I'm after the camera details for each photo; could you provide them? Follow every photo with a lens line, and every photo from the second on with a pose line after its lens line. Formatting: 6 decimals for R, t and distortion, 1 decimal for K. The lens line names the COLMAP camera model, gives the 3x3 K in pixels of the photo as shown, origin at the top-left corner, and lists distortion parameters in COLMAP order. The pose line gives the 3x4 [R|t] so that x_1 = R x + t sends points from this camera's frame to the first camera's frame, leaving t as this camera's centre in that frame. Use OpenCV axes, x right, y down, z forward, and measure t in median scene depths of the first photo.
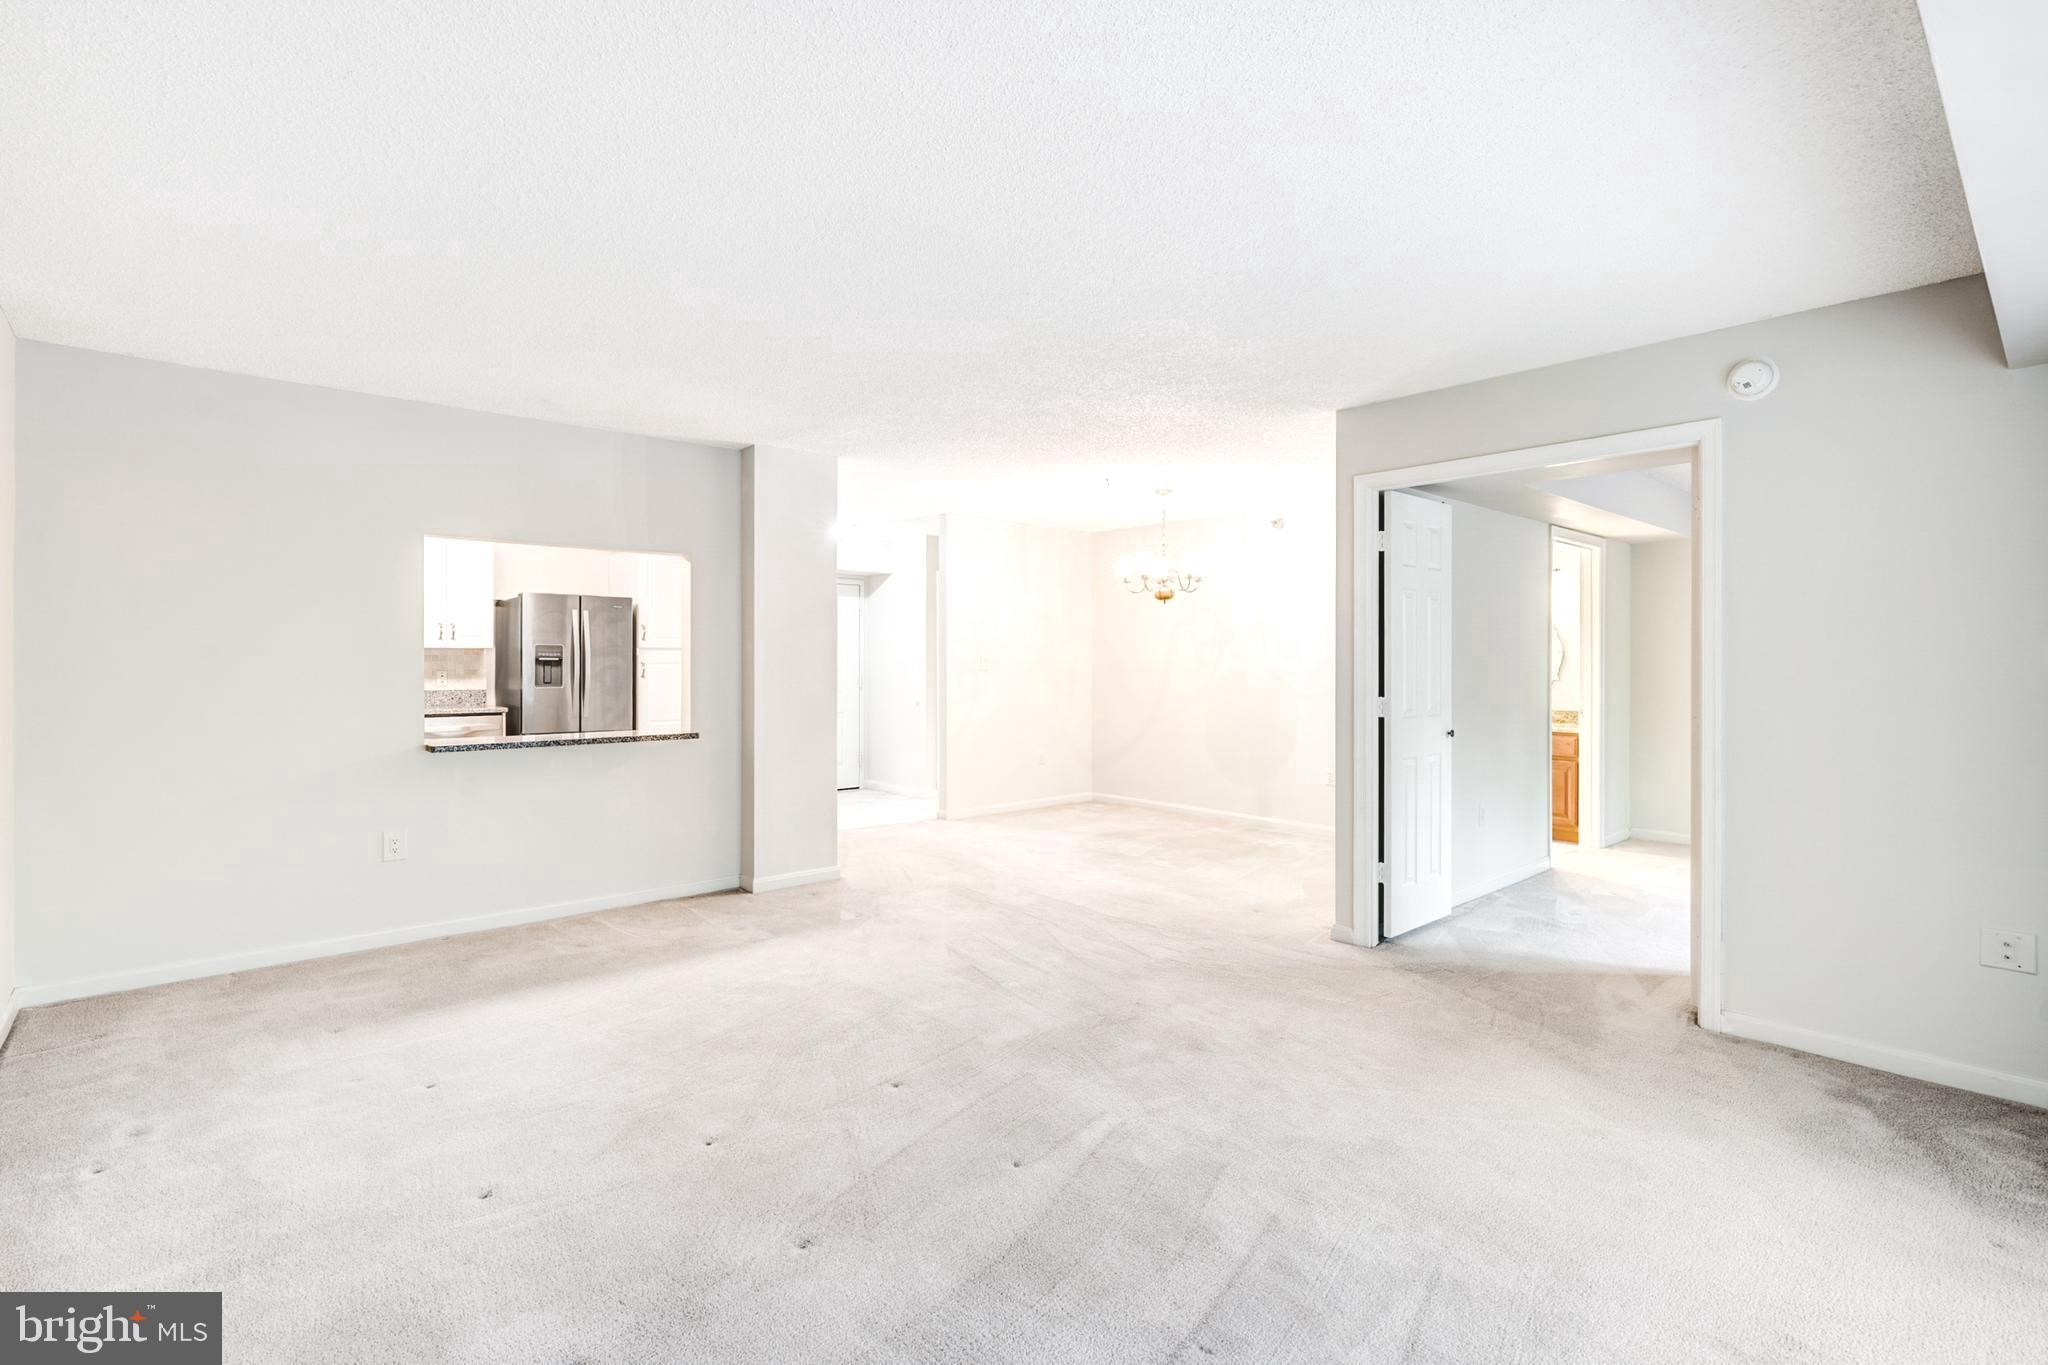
lens RADIAL K [[945.7, 0, 1006.4], [0, 945.7, 673.2], [0, 0, 1]] dist [-0.005945, -0.000029]
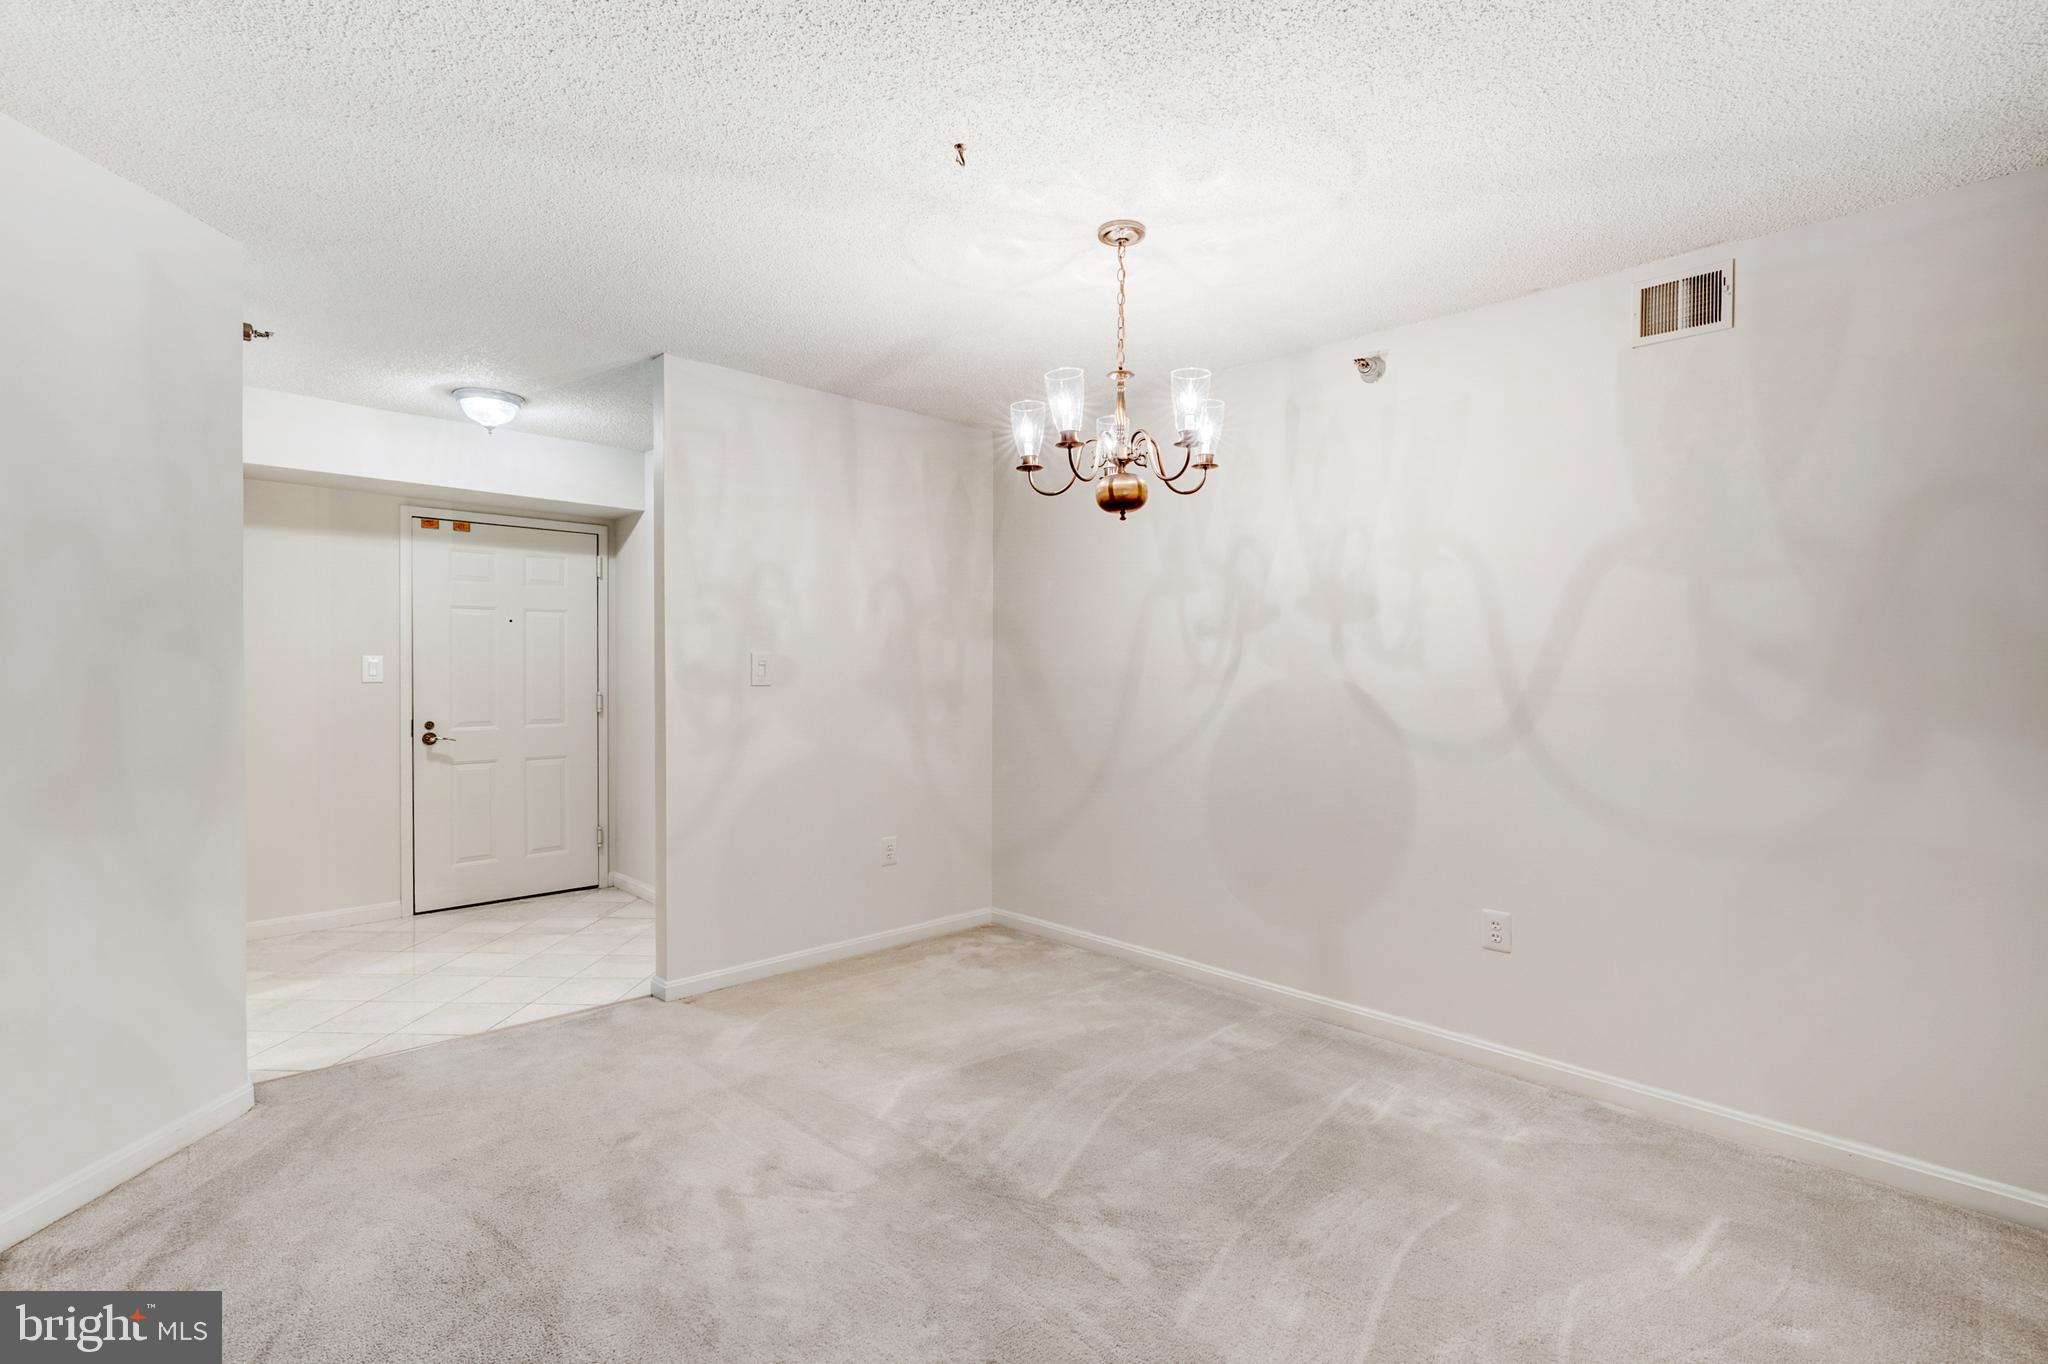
lens RADIAL K [[945.7, 0, 1035.1], [0, 945.7, 677.7], [0, 0, 1]] dist [-0.005945, -0.000029]
pose [[0.997176, -0.003229, 0.075027, 0.100179], [0.003270, 0.999995, -0.000430, -0.007519], [-0.075026, 0.000674, 0.997181, 0.605393]]
